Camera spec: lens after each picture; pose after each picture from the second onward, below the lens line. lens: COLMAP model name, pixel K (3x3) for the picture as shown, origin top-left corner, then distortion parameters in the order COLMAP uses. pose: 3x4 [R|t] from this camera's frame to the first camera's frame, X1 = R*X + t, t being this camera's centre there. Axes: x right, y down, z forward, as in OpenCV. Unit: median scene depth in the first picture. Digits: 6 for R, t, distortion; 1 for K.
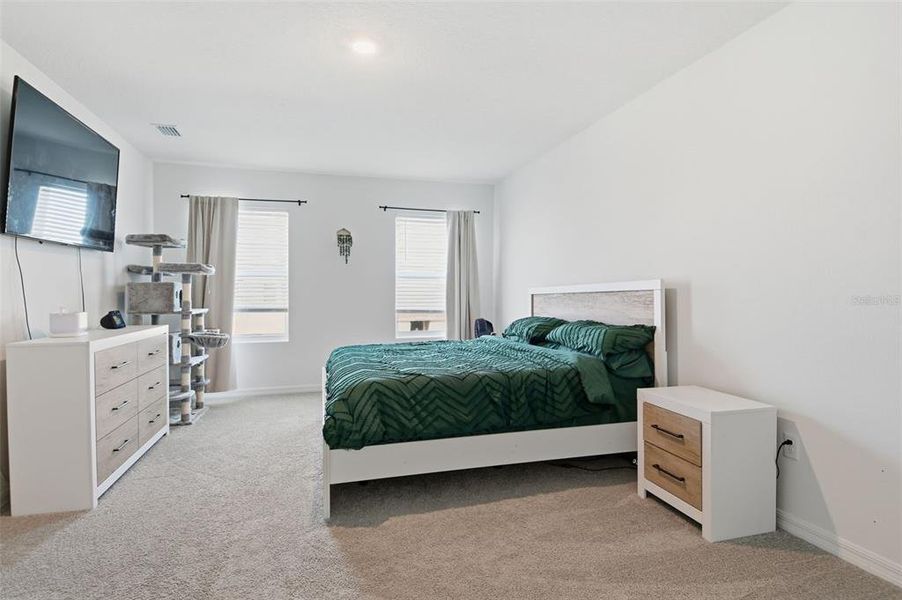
lens RADIAL K [[520.4, 0, 451.0], [0, 520.4, 300.0], [0, 0, 1]] dist [-0.002695, -0.000747]
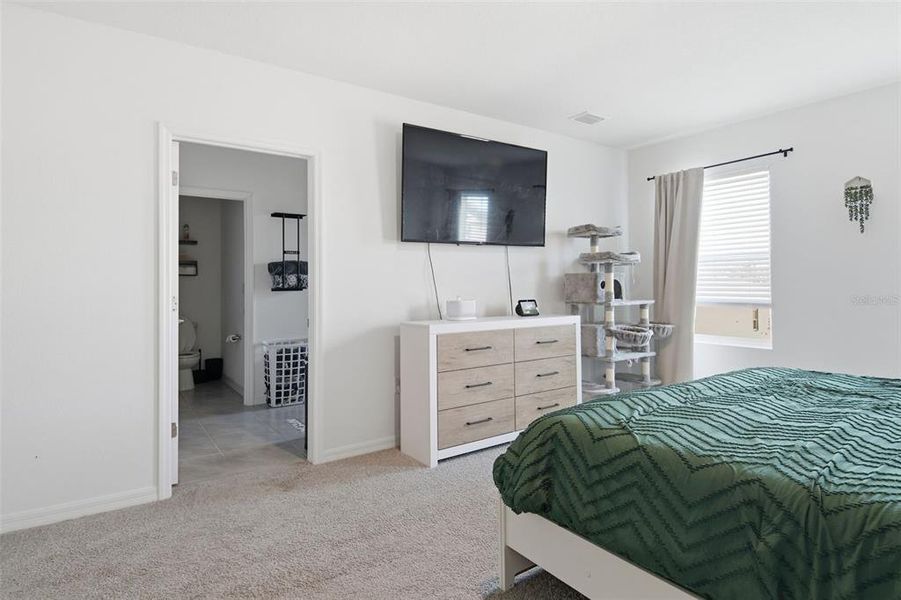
lens RADIAL K [[495.9, 0, 449.9], [0, 495.9, 281.4], [0, 0, 1]] dist [0.034188, -0.041103]
pose [[0.297070, -0.008053, -0.954822, 0.267248], [-0.004081, 0.999945, -0.009704, -0.006675], [0.954847, 0.006780, 0.297020, 0.456250]]
